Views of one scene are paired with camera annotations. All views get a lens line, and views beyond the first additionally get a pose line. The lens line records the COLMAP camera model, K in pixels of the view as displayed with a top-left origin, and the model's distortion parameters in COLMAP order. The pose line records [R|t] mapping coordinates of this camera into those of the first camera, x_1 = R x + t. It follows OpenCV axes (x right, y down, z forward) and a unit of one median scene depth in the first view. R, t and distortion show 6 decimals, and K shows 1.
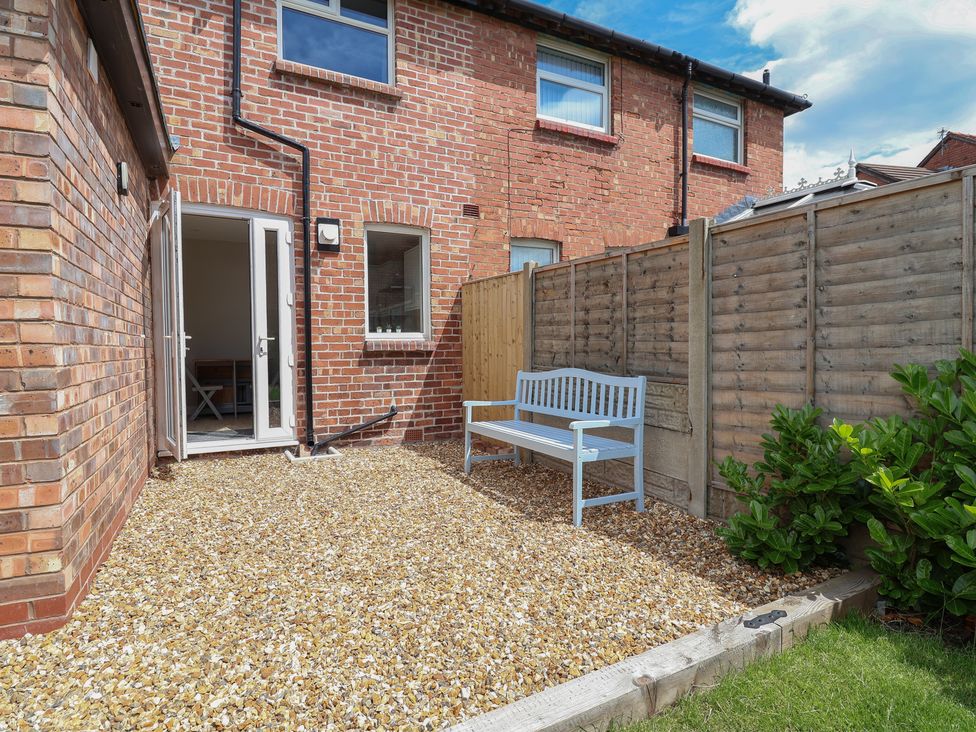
lens RADIAL K [[514.5, 0, 478.1], [0, 514.5, 363.9], [0, 0, 1]] dist [-0.000246, -0.012382]
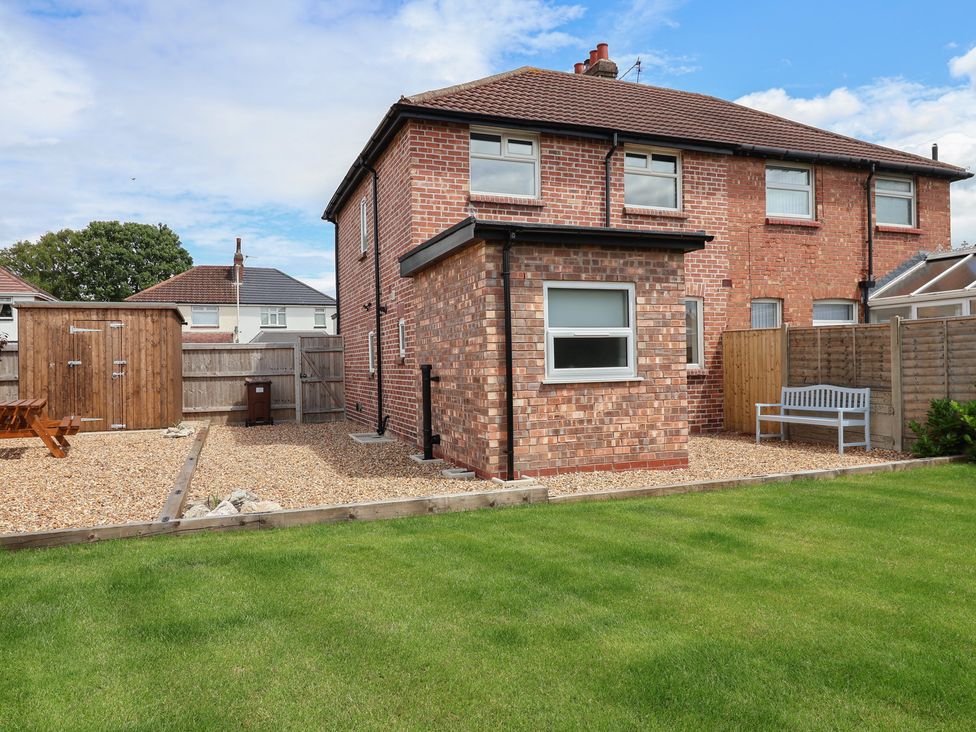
lens RADIAL K [[682.5, 0, 468.8], [0, 682.5, 364.1], [0, 0, 1]] dist [0.000245, -0.005242]
pose [[0.993467, -0.010907, -0.113594, -0.652891], [0.007354, 0.999472, -0.031646, 0.001489], [0.113879, 0.030604, 0.993023, -1.302915]]
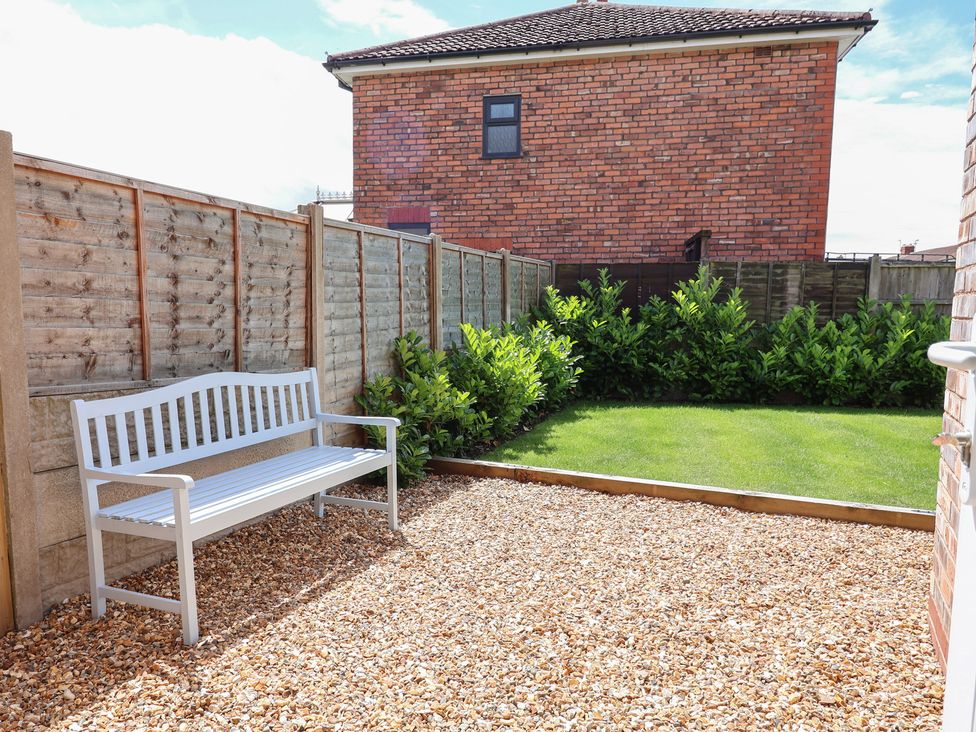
lens RADIAL K [[725.0, 0, 438.1], [0, 725.0, 391.3], [0, 0, 1]] dist [0.001819, -0.006390]
pose [[-0.584456, -0.084625, 0.807000, -0.530454], [0.029358, 0.991690, 0.125254, -0.056480], [-0.810894, 0.096898, -0.577115, 1.005681]]
